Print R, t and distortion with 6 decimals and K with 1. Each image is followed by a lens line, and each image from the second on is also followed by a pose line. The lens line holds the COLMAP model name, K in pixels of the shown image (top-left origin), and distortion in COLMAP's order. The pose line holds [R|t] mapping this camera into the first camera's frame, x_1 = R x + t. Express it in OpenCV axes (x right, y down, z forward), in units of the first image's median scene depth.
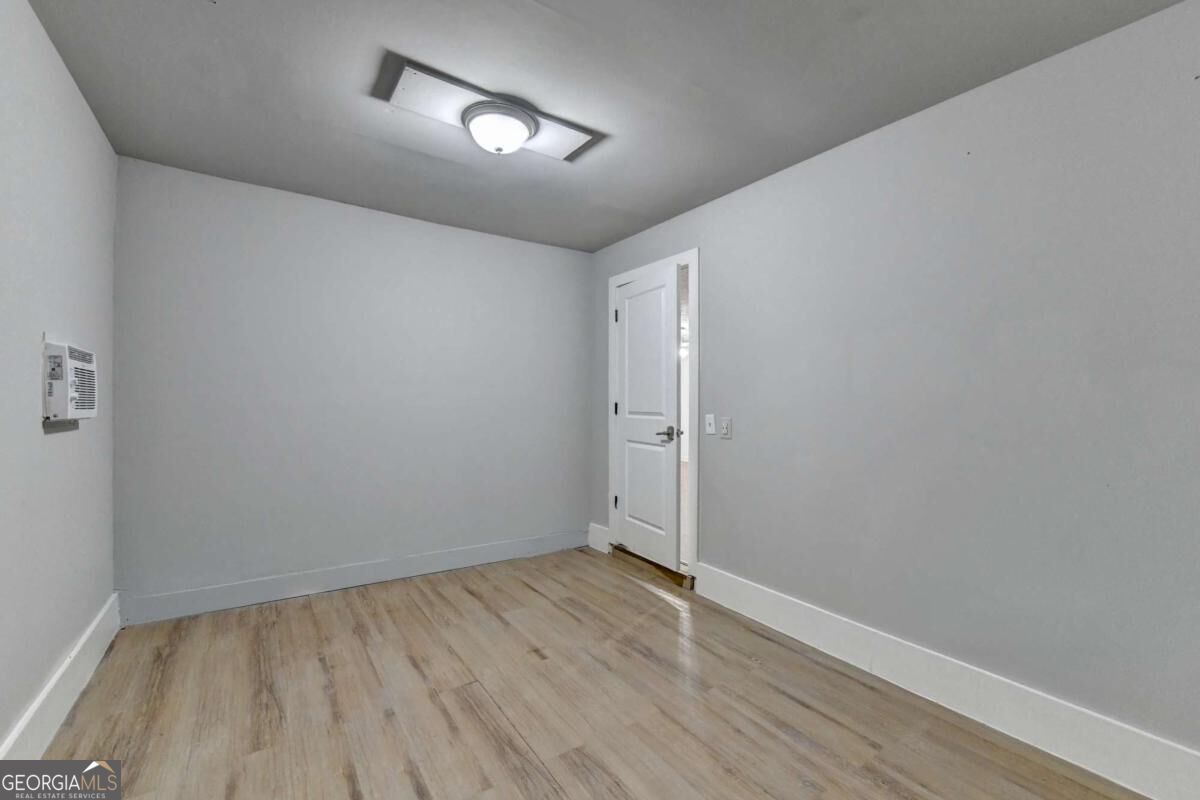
lens RADIAL K [[495.4, 0, 603.4], [0, 495.4, 404.8], [0, 0, 1]] dist [-0.001902, -0.000856]
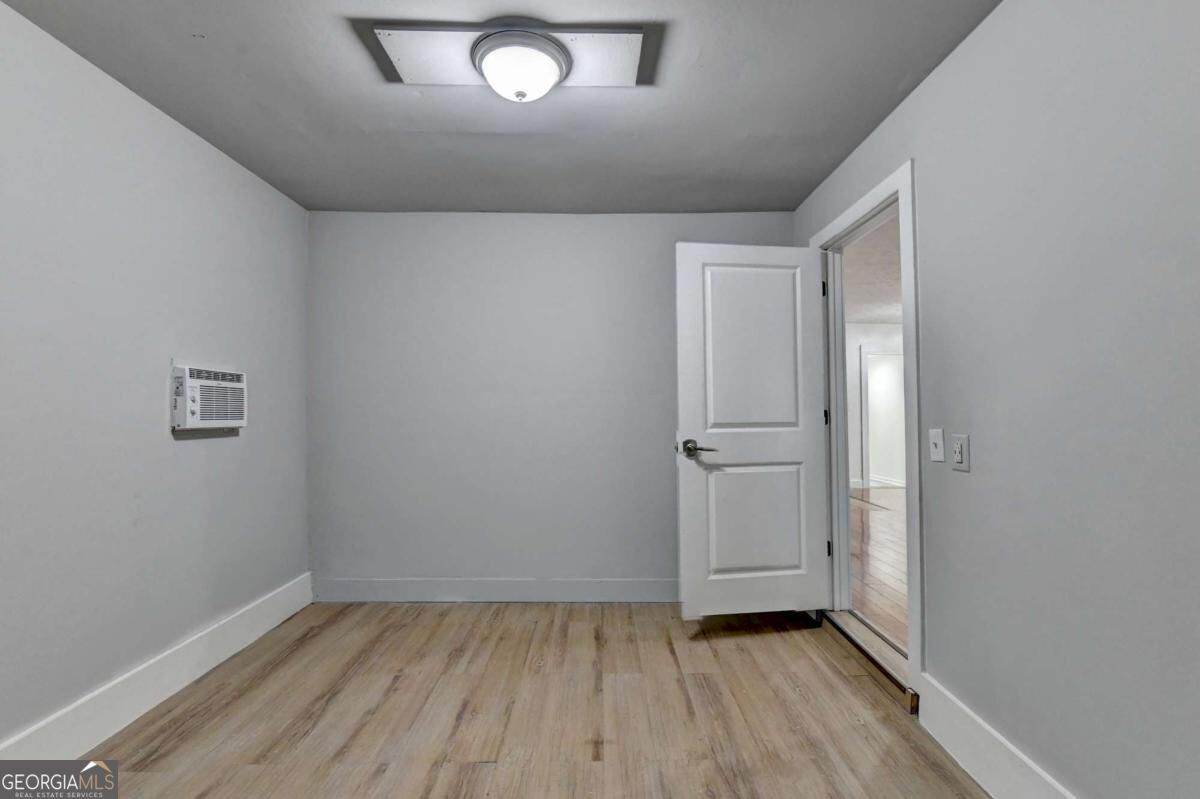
lens RADIAL K [[510.6, 0, 640.9], [0, 510.6, 402.6], [0, 0, 1]] dist [-0.000684, -0.000923]
pose [[0.829582, -0.017163, -0.558121, 0.379402], [0.005695, 0.999736, -0.022278, 0.000035], [0.558356, 0.015303, 0.829460, 0.411252]]
